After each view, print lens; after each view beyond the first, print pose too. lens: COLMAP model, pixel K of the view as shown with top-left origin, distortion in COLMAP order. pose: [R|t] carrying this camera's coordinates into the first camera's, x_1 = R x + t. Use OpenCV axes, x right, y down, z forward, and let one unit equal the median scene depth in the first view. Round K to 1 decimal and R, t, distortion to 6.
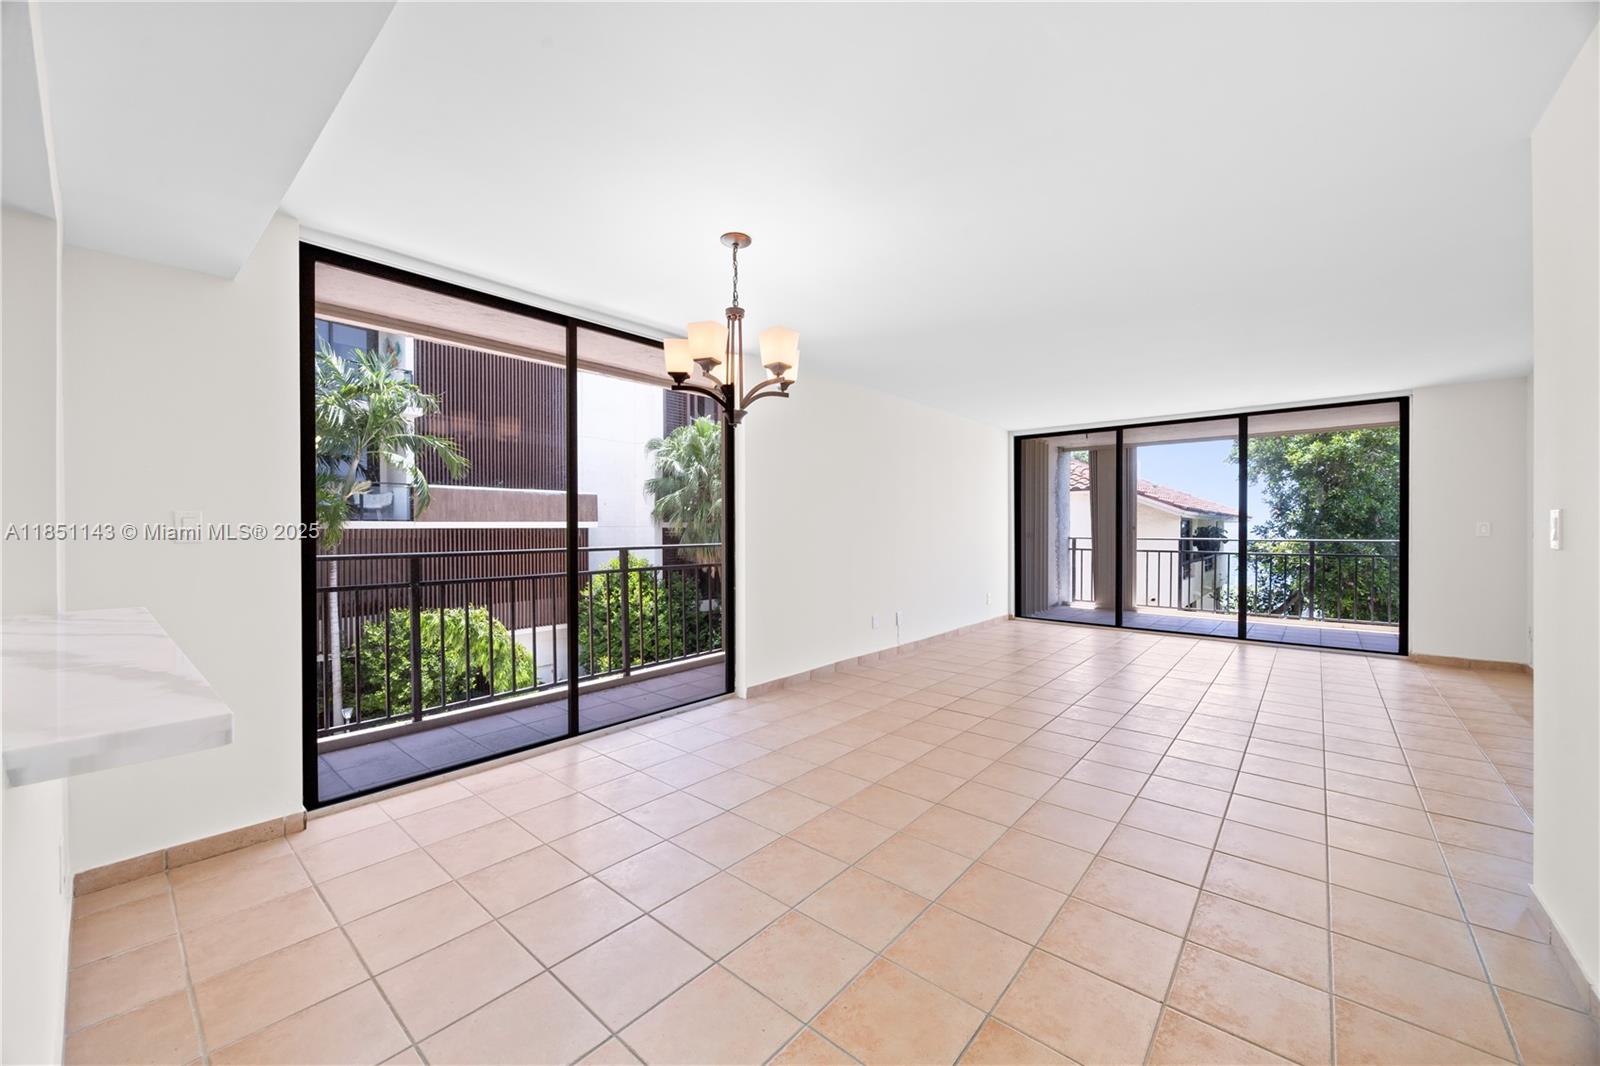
lens RADIAL K [[608.1, 0, 792.8], [0, 608.1, 537.1], [0, 0, 1]] dist [-0.001475, -0.000510]
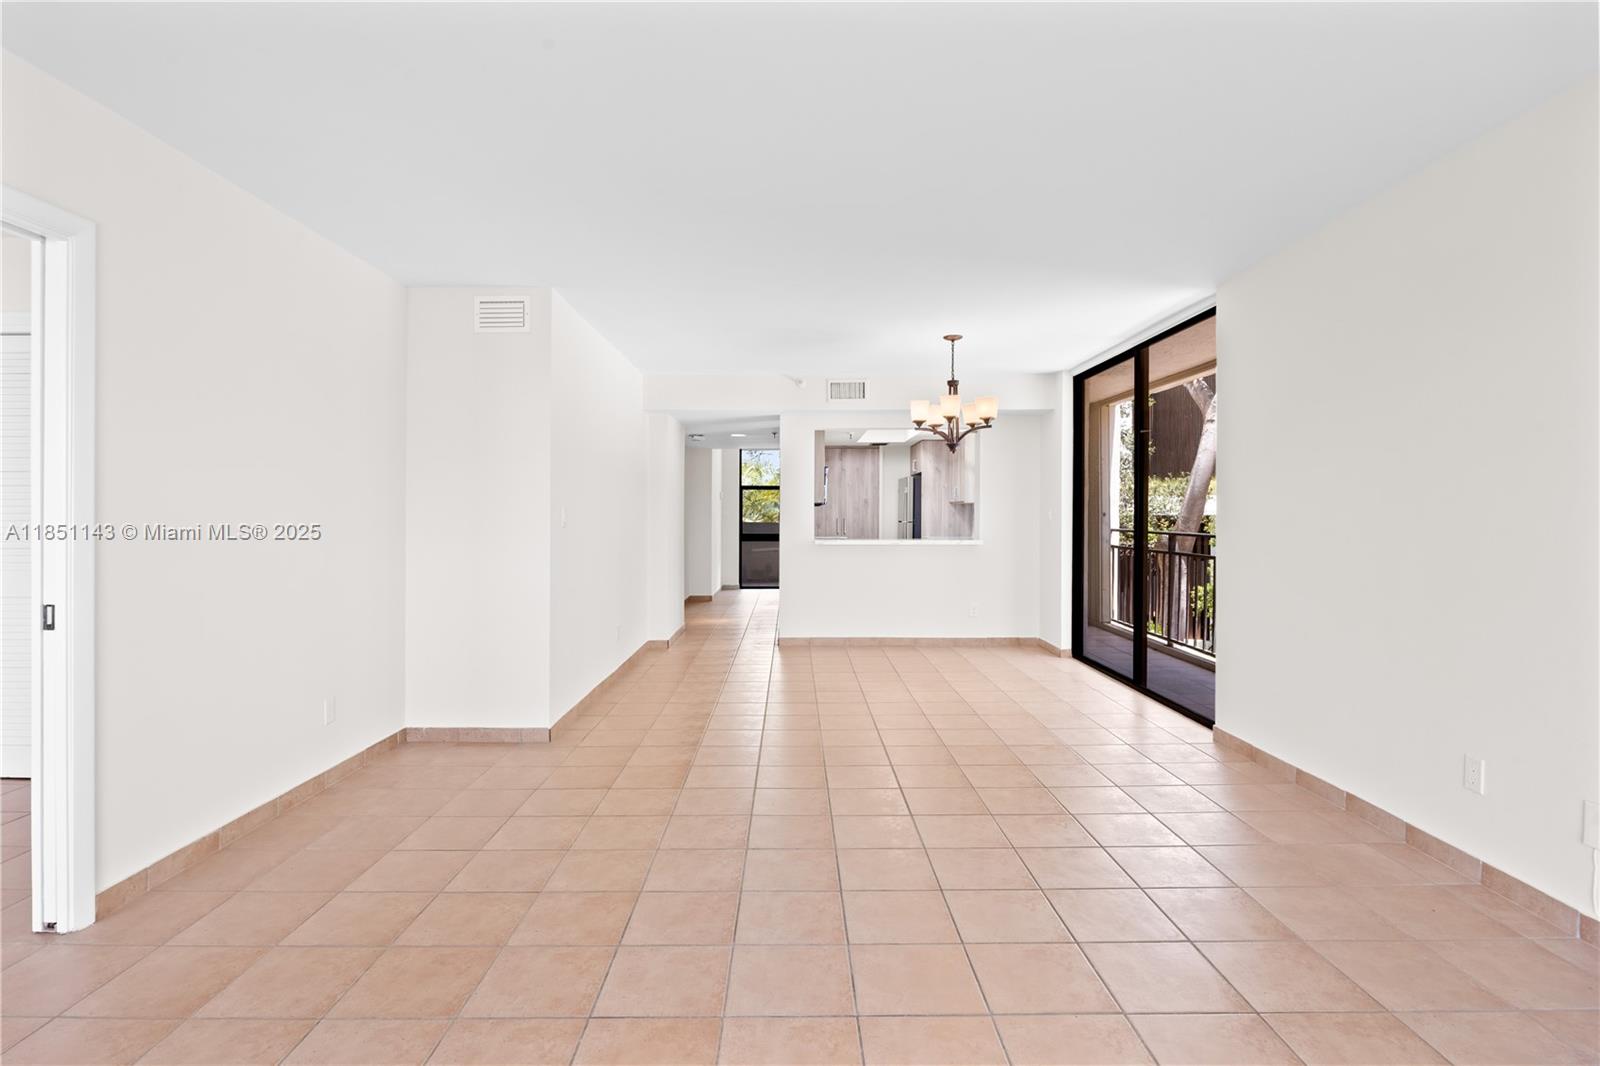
lens RADIAL K [[795.1, 0, 798.8], [0, 795.1, 520.9], [0, 0, 1]] dist [-0.008094, 0.000019]
pose [[-0.749958, 0.006379, -0.661455, 0.768393], [-0.009469, 0.999748, 0.020377, -0.019496], [0.661418, 0.021546, -0.749708, 1.104817]]
